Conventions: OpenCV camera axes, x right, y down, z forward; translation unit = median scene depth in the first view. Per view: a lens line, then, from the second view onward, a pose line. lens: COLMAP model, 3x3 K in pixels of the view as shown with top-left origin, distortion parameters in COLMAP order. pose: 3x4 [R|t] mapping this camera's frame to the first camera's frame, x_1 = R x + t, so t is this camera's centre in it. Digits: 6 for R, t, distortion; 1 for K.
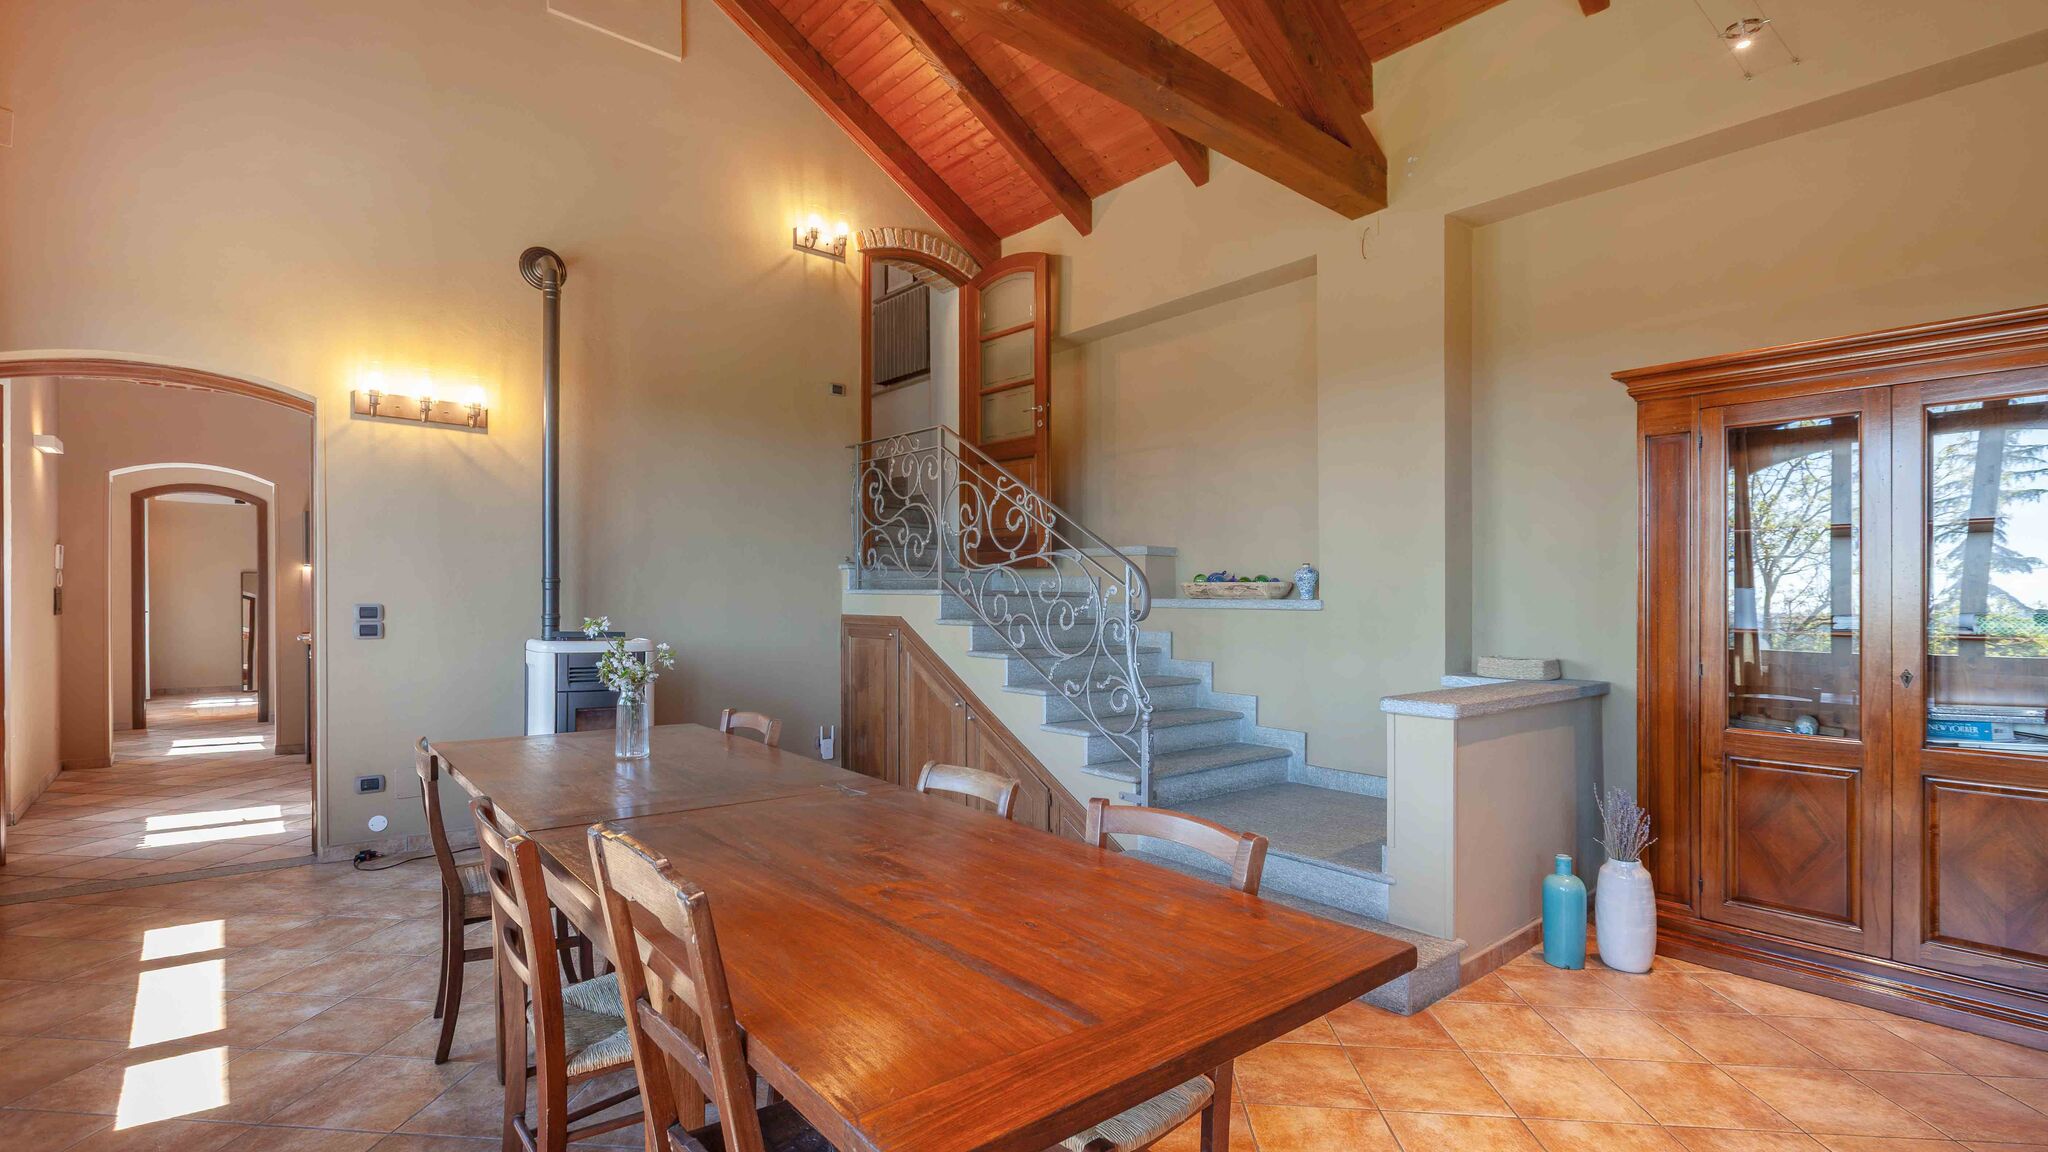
lens RADIAL K [[944.7, 0, 1022.5], [0, 944.7, 593.8], [0, 0, 1]] dist [-0.000127, -0.000081]
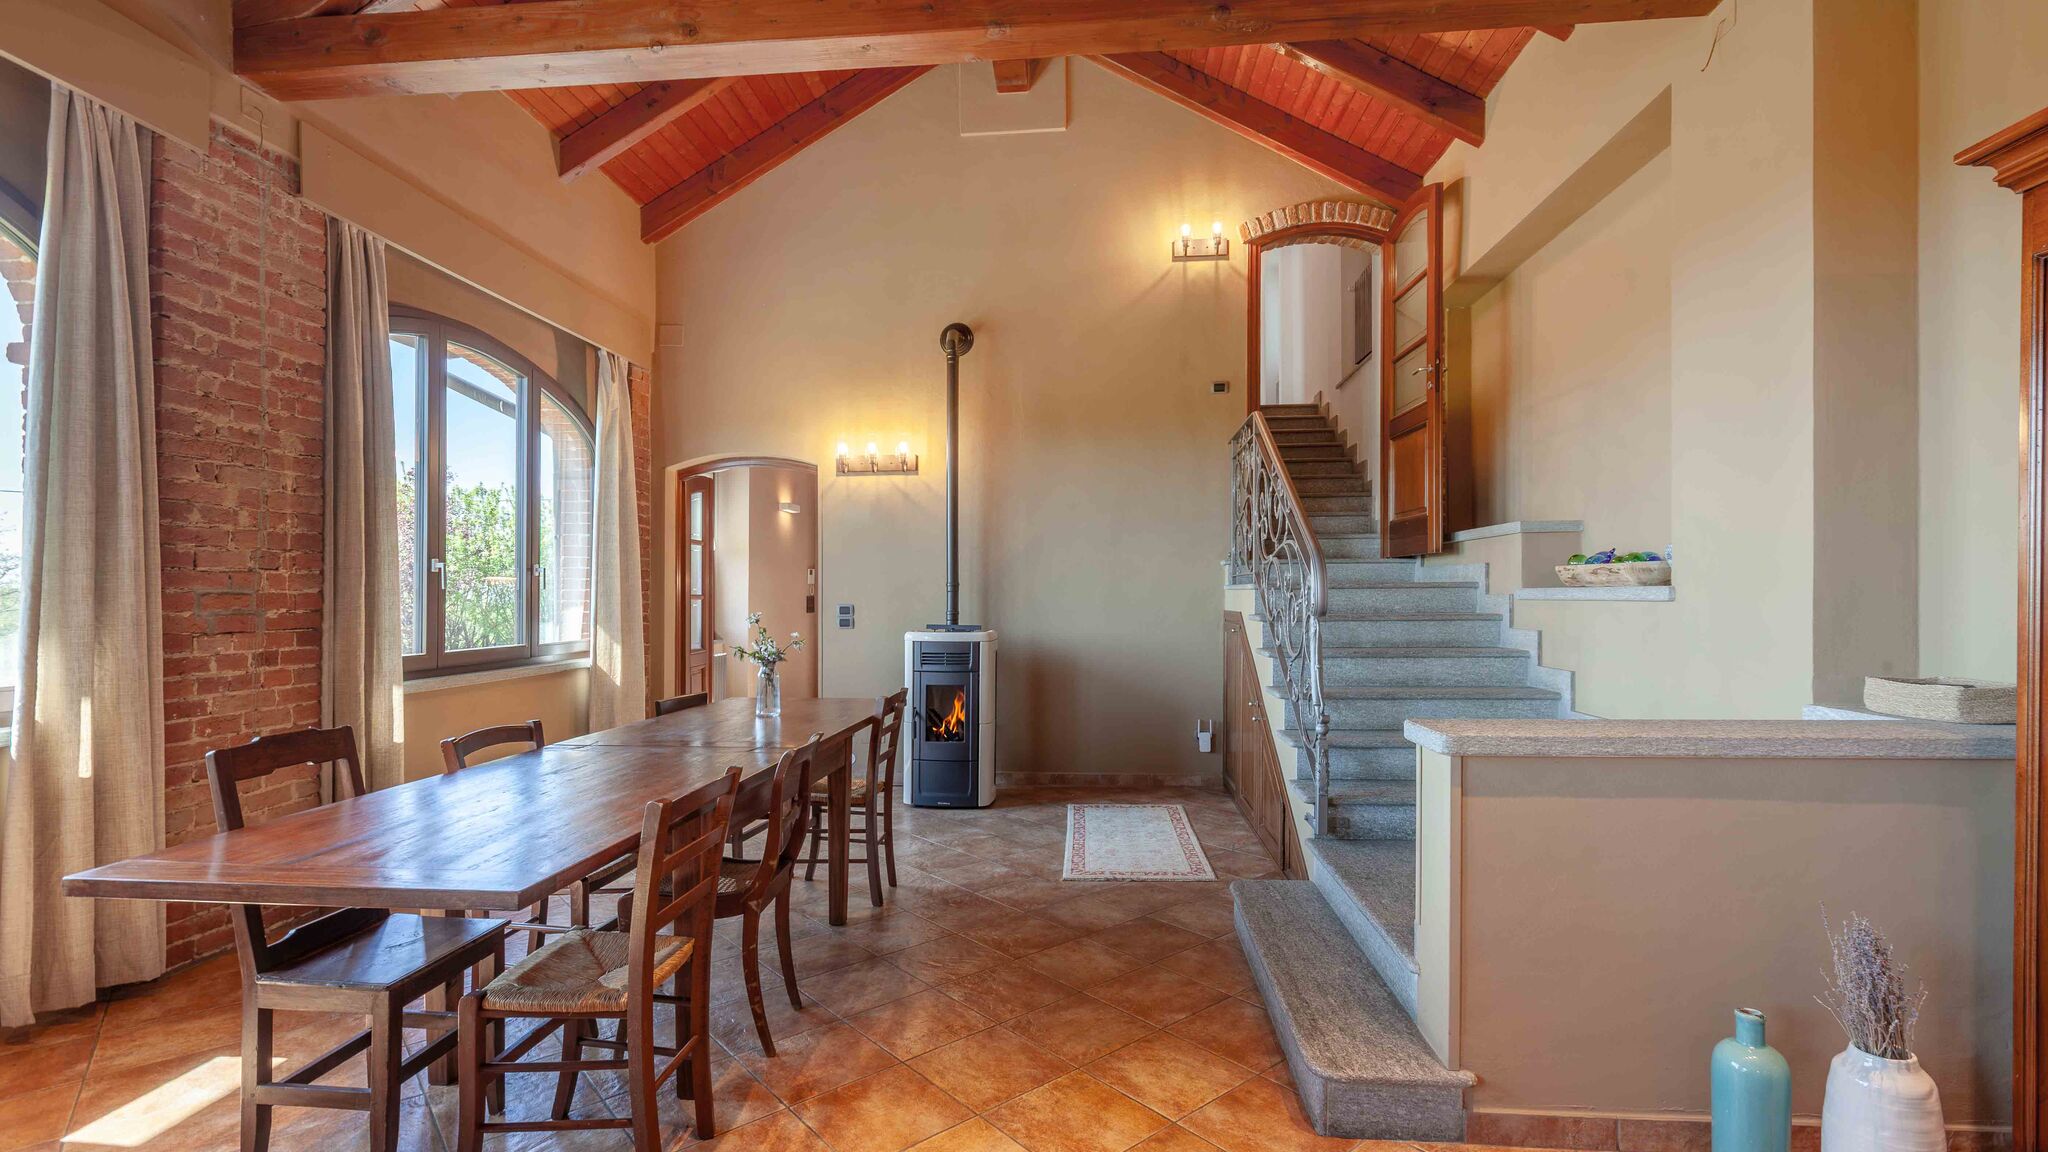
lens RADIAL K [[944.7, 0, 1020.5], [0, 944.7, 588.0], [0, 0, 1]] dist [-0.000127, -0.000081]
pose [[0.694469, -0.020994, -0.719216, 0.393915], [0.019294, 0.999758, -0.010553, 0.004897], [0.719264, -0.006548, 0.694706, 0.149360]]
